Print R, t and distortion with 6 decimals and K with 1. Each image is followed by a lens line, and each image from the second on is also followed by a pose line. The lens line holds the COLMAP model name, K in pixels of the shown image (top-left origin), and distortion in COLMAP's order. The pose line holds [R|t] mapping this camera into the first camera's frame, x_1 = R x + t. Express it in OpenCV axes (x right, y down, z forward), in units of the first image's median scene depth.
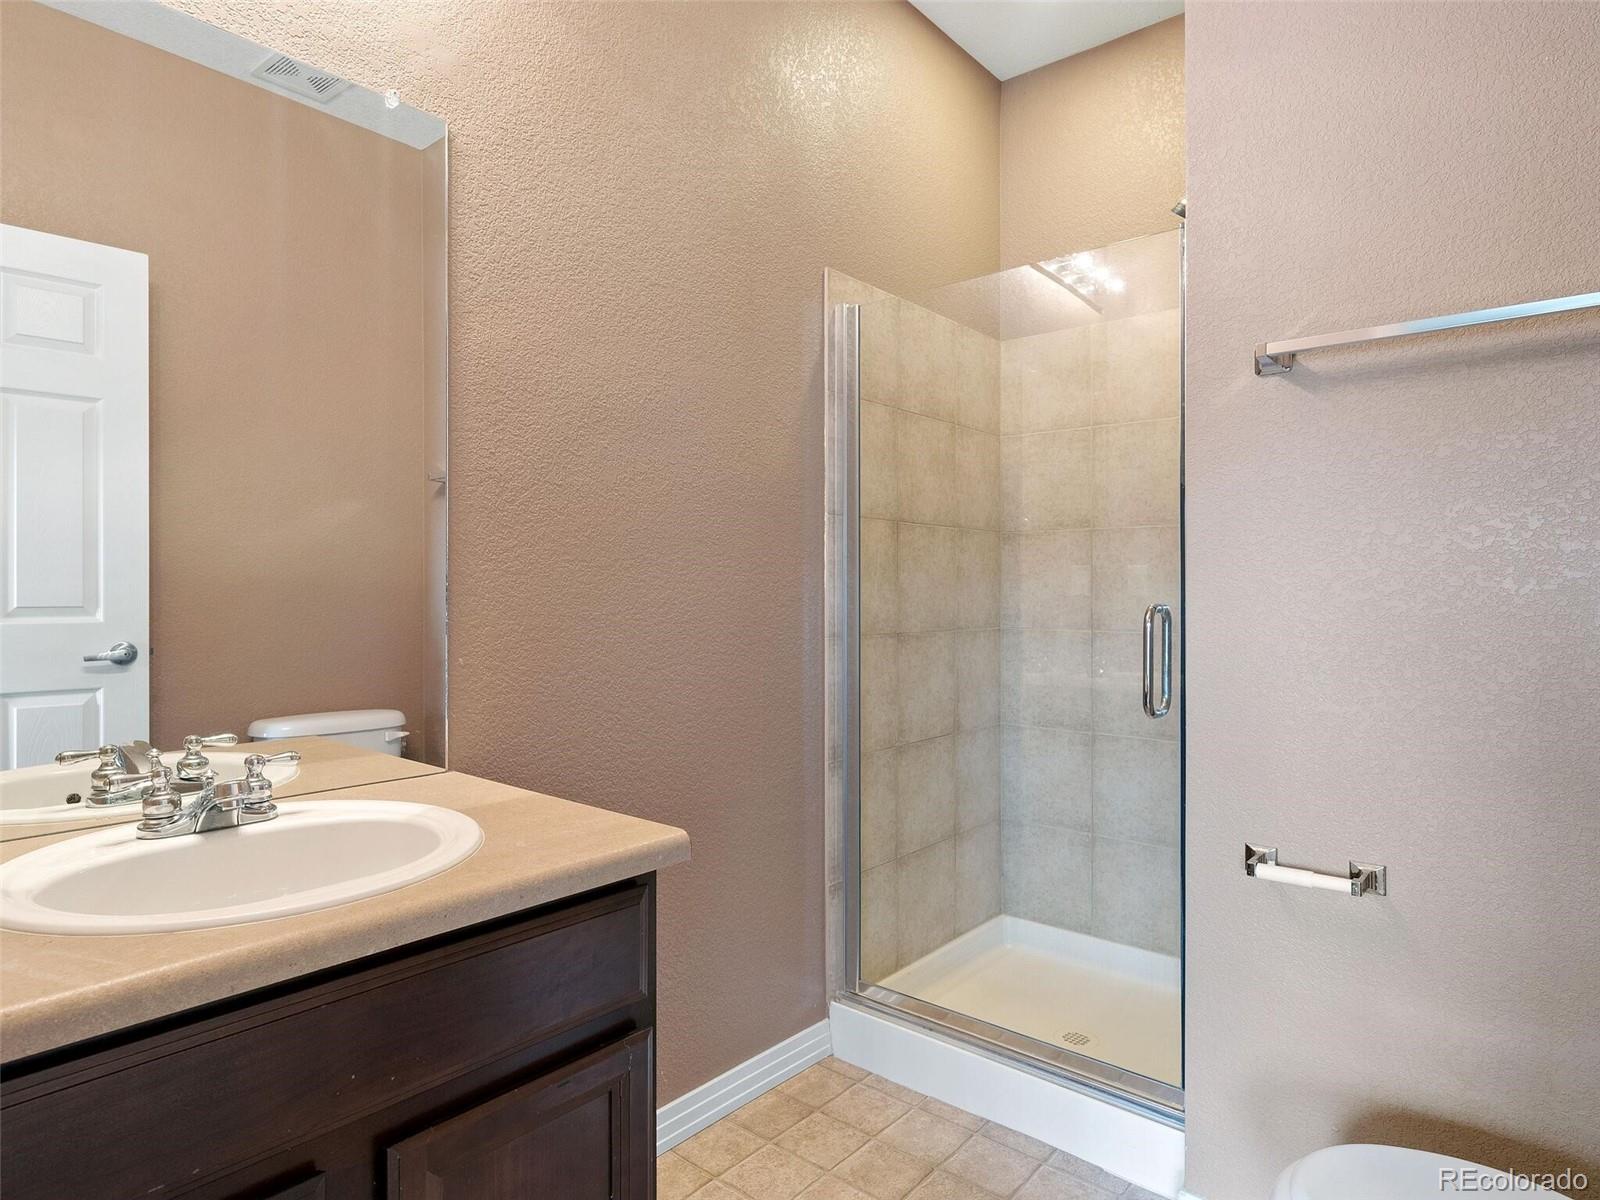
lens RADIAL K [[920.0, 0, 800.0], [0, 920.0, 600.0], [0, 0, 1]] dist [-0.000466, 0.000041]
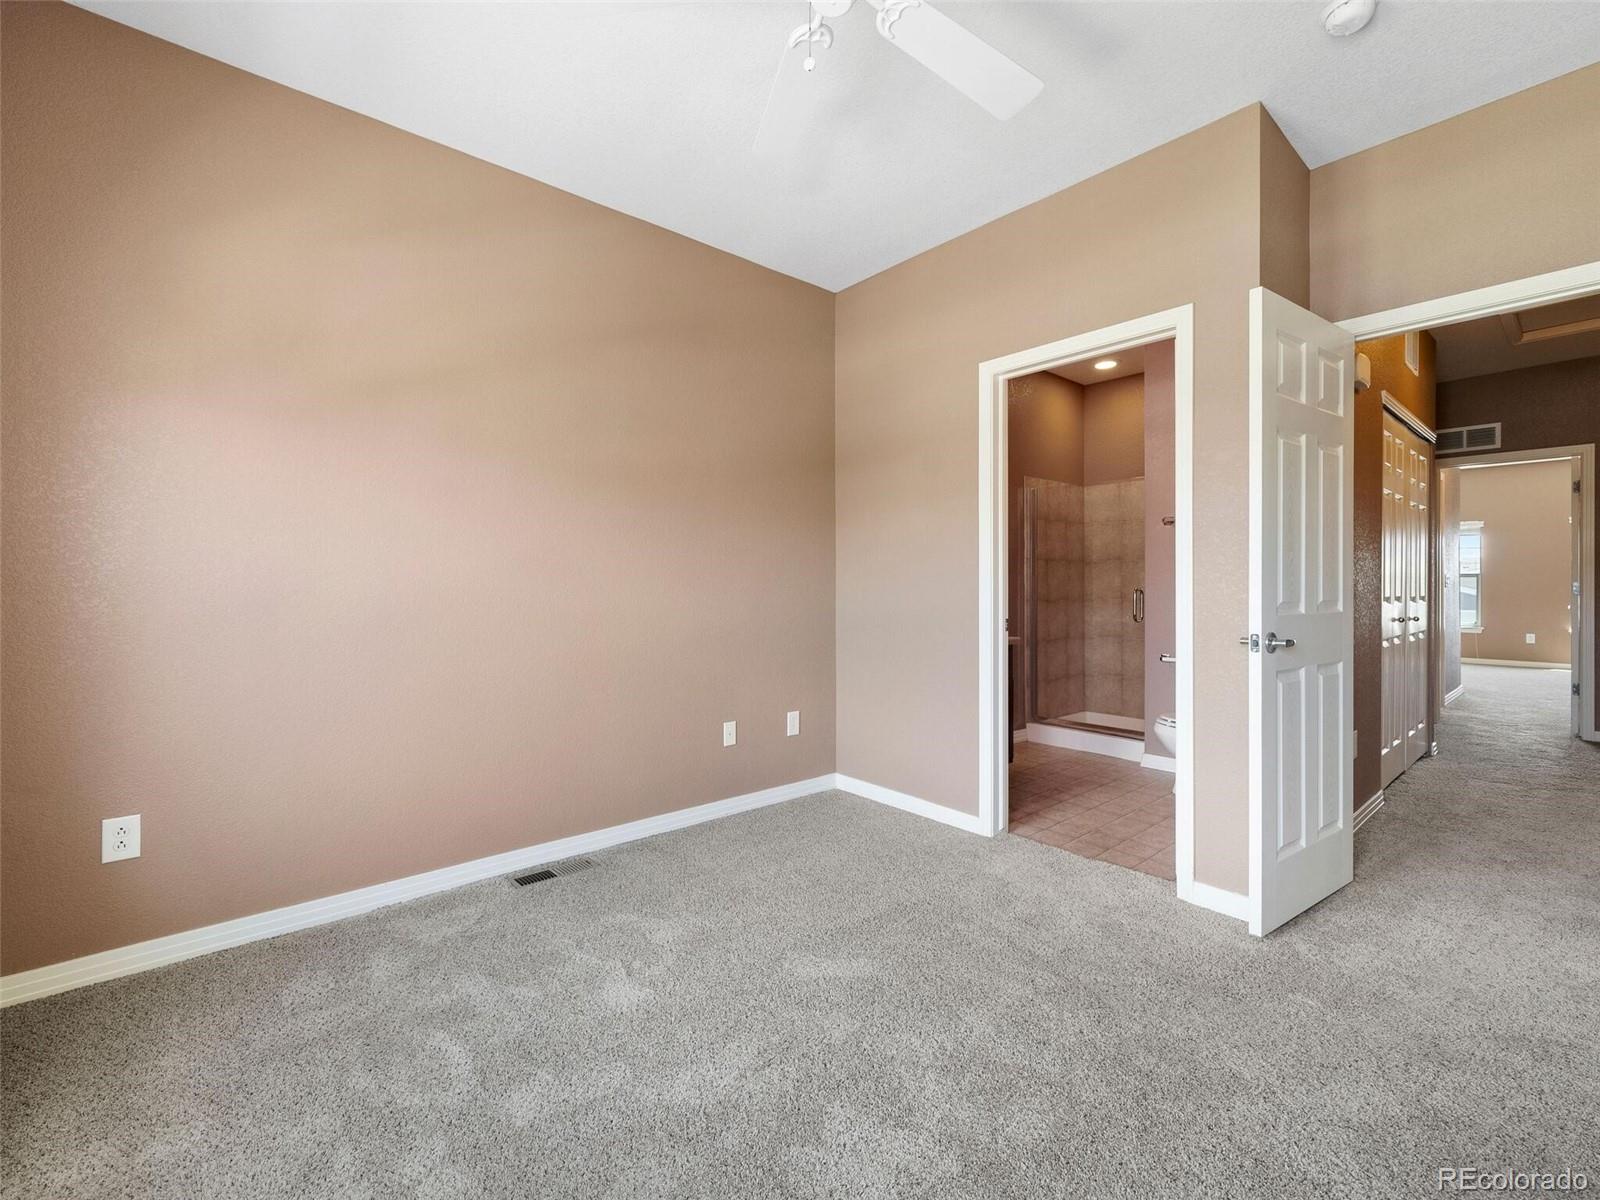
lens RADIAL K [[688.6, 0, 802.9], [0, 688.6, 594.8], [0, 0, 1]] dist [0.000584, 0.000032]
pose [[0.988645, -0.002835, -0.150244, -0.291239], [0.003952, 0.999967, 0.007131, 0.002189], [0.150219, -0.007644, 0.988623, -1.098878]]
